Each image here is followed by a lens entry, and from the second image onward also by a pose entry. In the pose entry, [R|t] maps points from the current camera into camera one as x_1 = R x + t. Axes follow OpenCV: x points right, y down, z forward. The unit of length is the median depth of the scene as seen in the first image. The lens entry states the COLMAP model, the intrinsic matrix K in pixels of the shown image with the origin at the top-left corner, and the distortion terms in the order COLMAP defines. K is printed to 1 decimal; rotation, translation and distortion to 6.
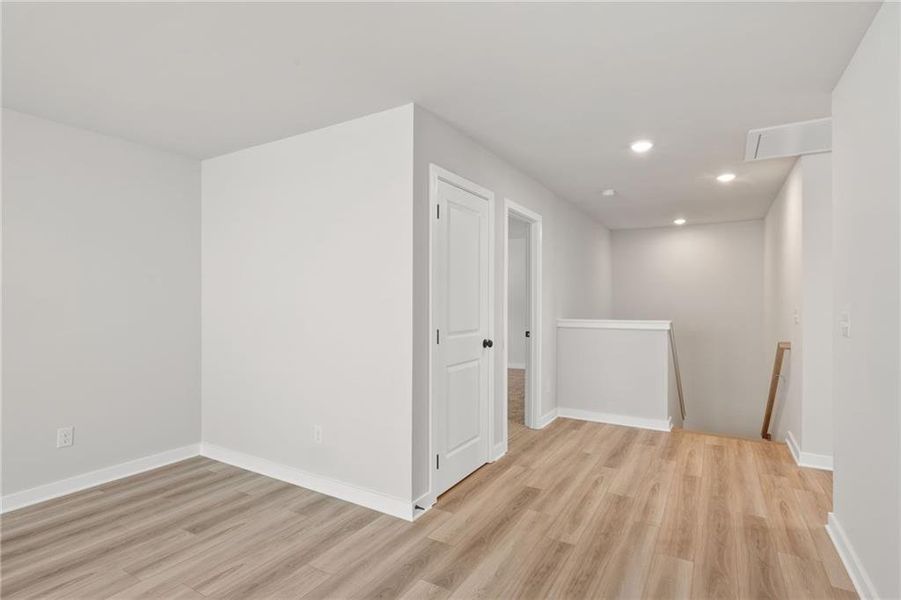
lens RADIAL K [[462.7, 0, 451.7], [0, 462.7, 296.6], [0, 0, 1]] dist [-0.000921, 0.000547]
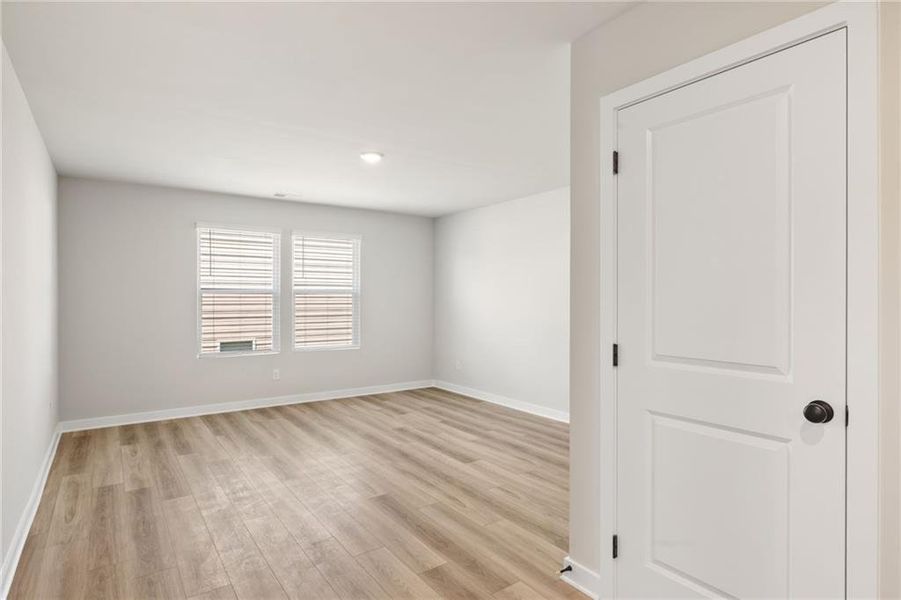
lens RADIAL K [[487.1, 0, 447.2], [0, 487.1, 298.7], [0, 0, 1]] dist [-0.001196, -0.000191]
pose [[-0.424894, -0.001278, -0.905242, 0.651541], [0.007289, 0.999962, -0.004833, 0.008162], [0.905214, -0.008652, -0.424869, 1.019409]]
